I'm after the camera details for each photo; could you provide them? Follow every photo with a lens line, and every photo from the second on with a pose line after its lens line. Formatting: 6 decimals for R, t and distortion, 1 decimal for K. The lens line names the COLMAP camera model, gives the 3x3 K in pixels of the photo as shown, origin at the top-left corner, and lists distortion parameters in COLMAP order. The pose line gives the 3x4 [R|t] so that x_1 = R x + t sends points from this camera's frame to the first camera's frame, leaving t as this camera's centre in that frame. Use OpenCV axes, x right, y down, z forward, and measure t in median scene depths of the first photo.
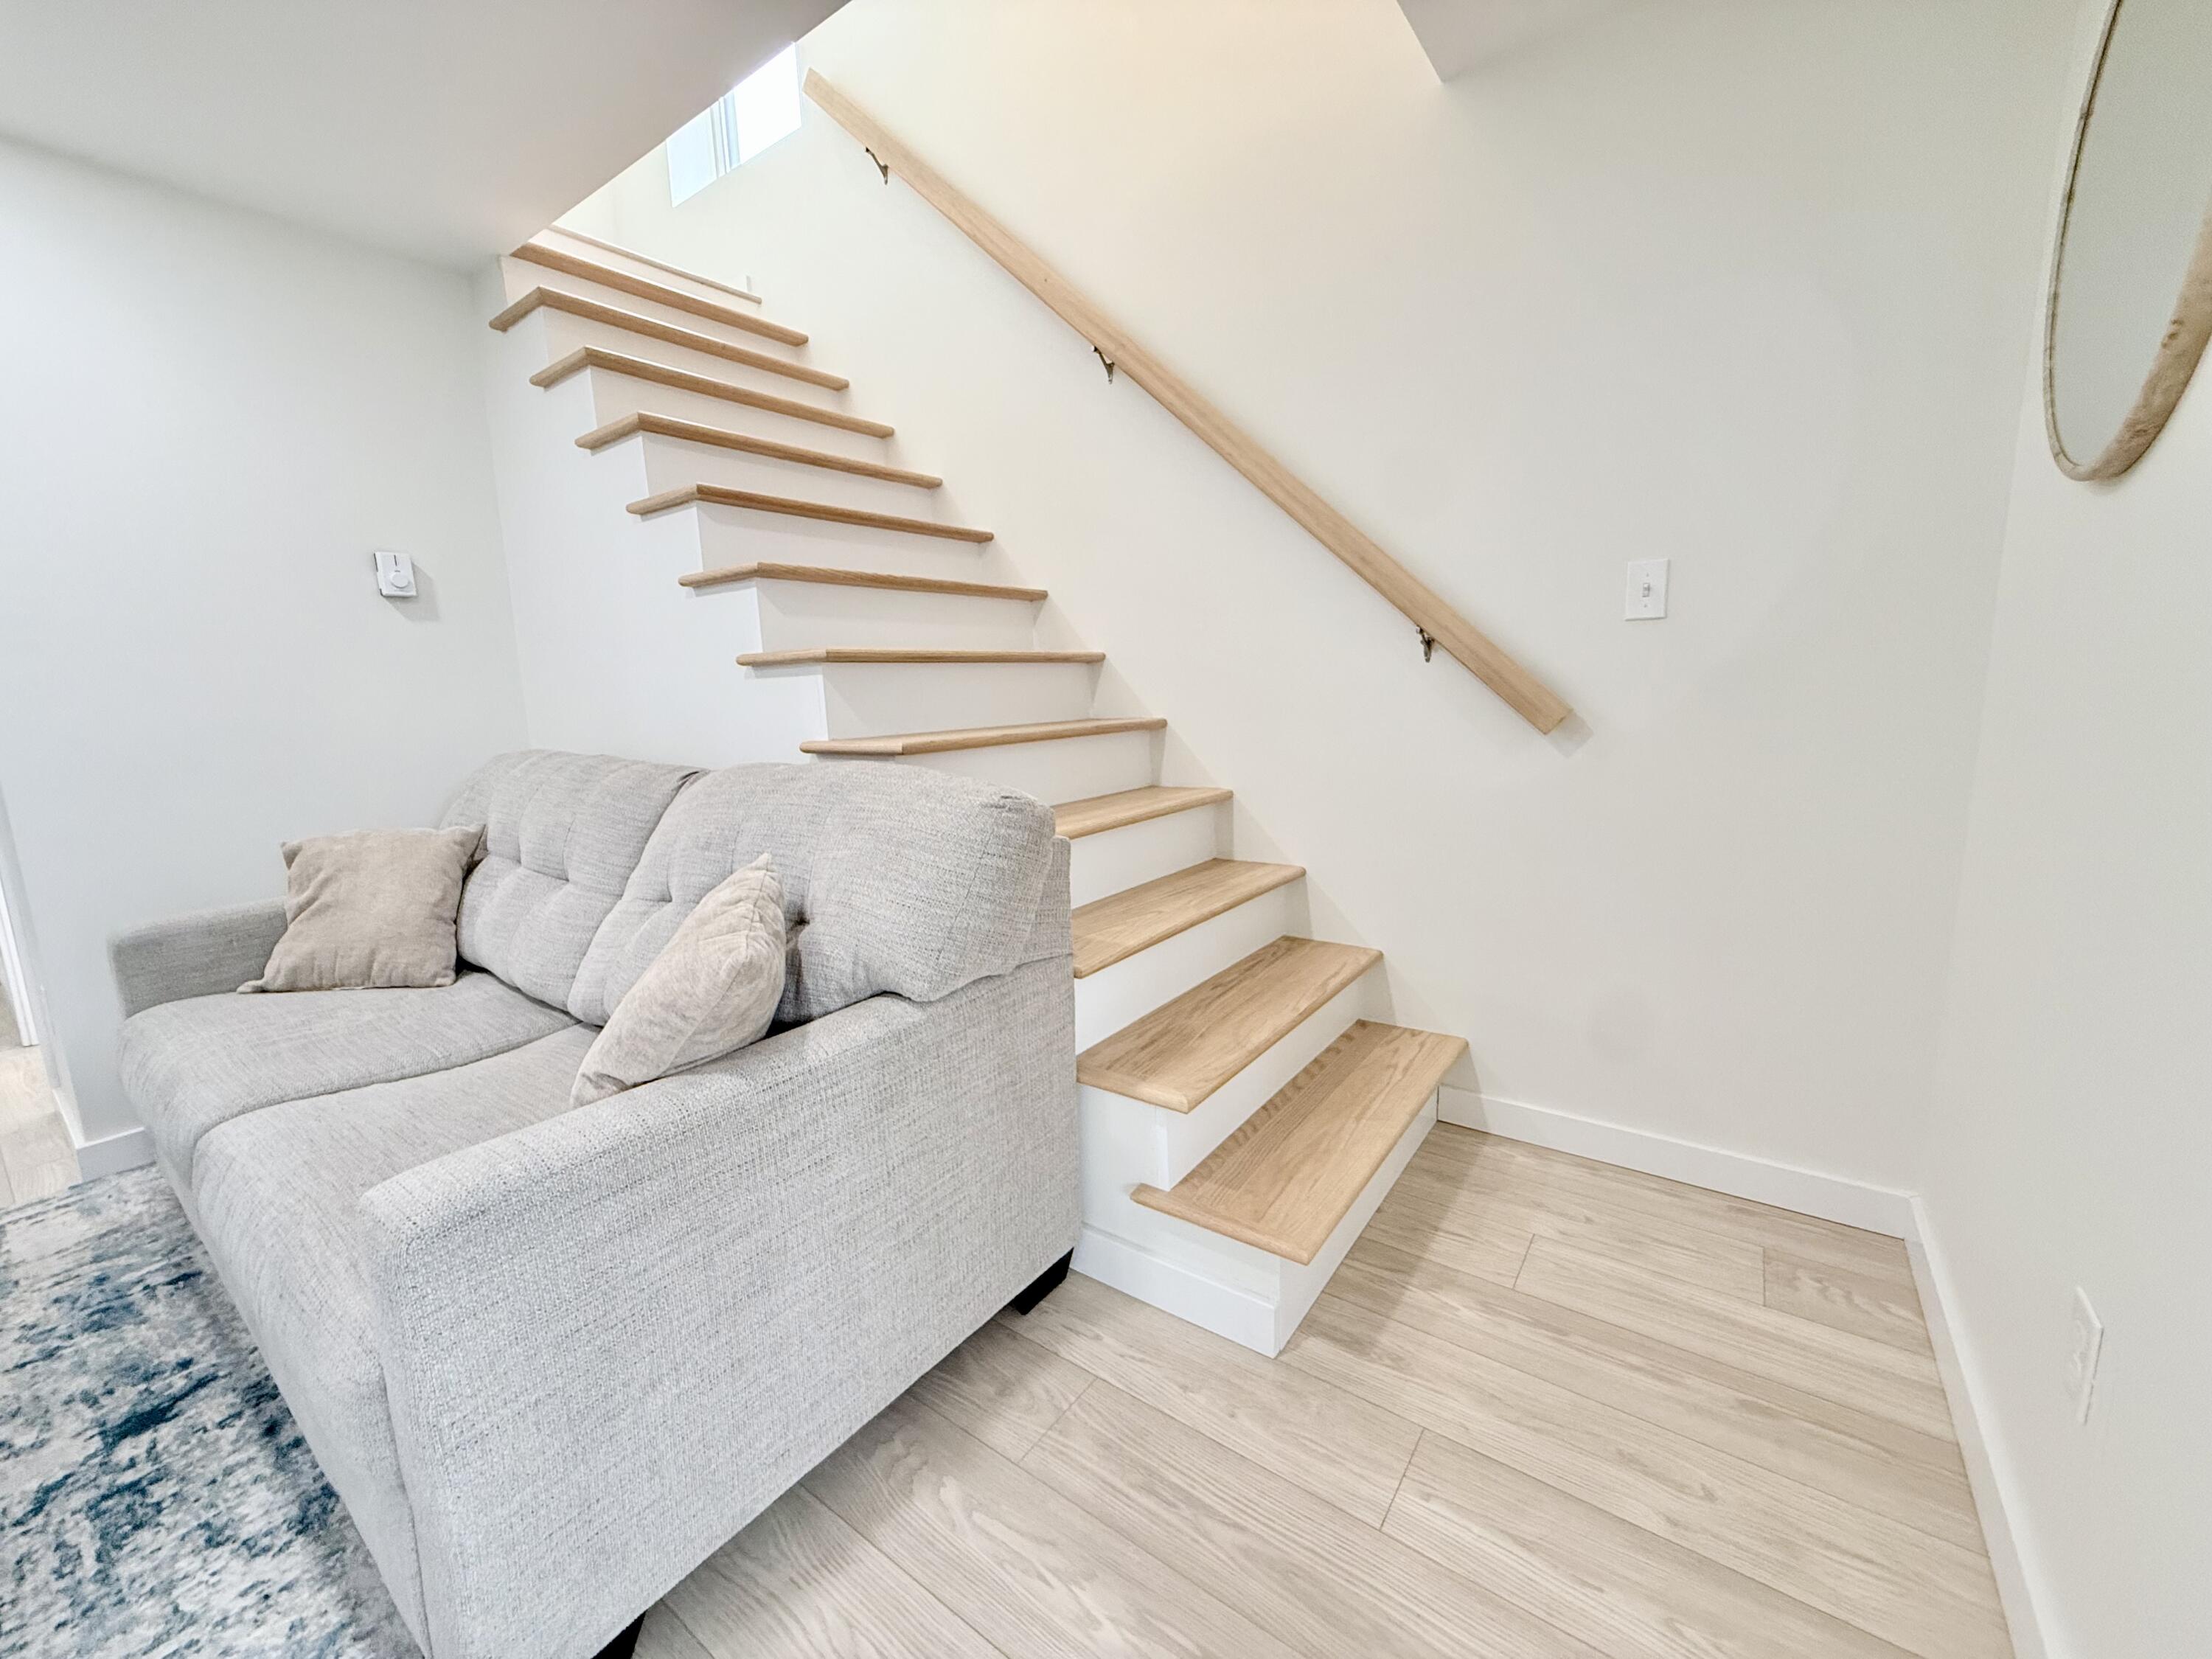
lens RADIAL K [[884.3, 0, 1095.1], [0, 884.3, 832.0], [0, 0, 1]] dist [0.001739, -0.000445]
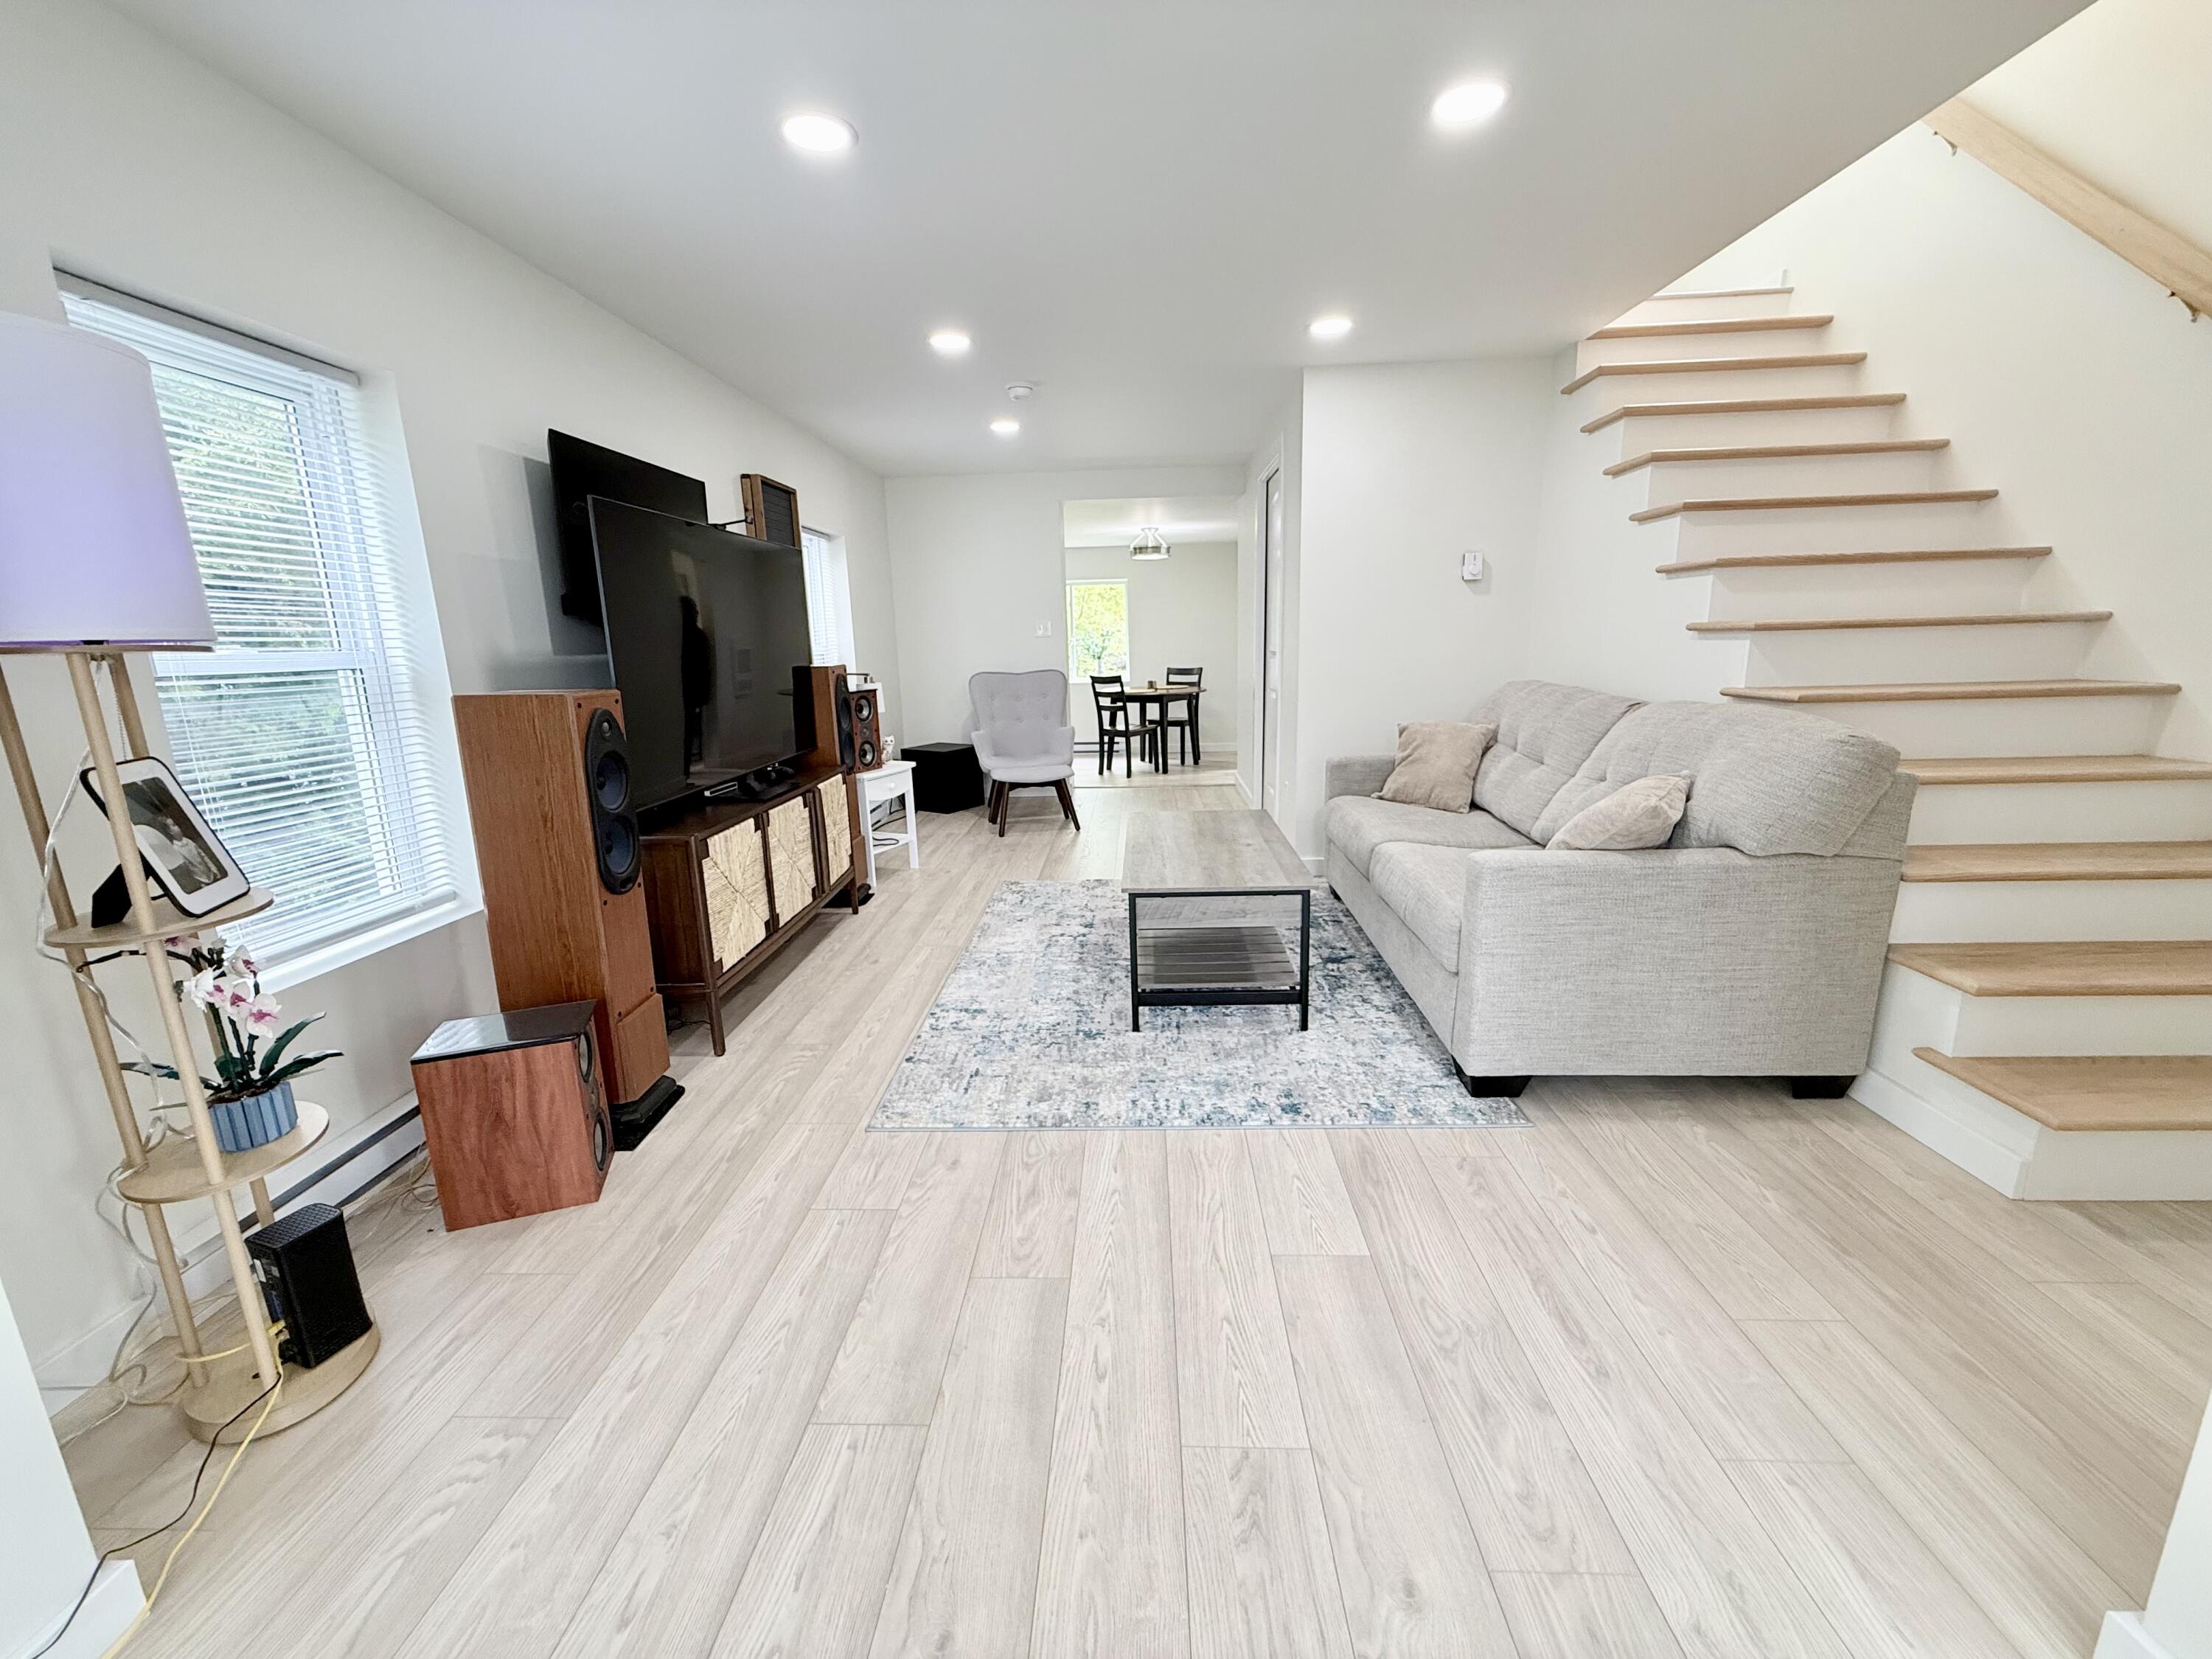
lens RADIAL K [[884.3, 0, 1106.2], [0, 884.3, 833.7], [0, 0, 1]] dist [0.001739, -0.000445]
pose [[0.564792, 0.196223, -0.801565, 0.369997], [-0.126130, 0.980433, 0.151138, 0.047541], [0.815538, 0.015740, 0.578490, -0.782781]]
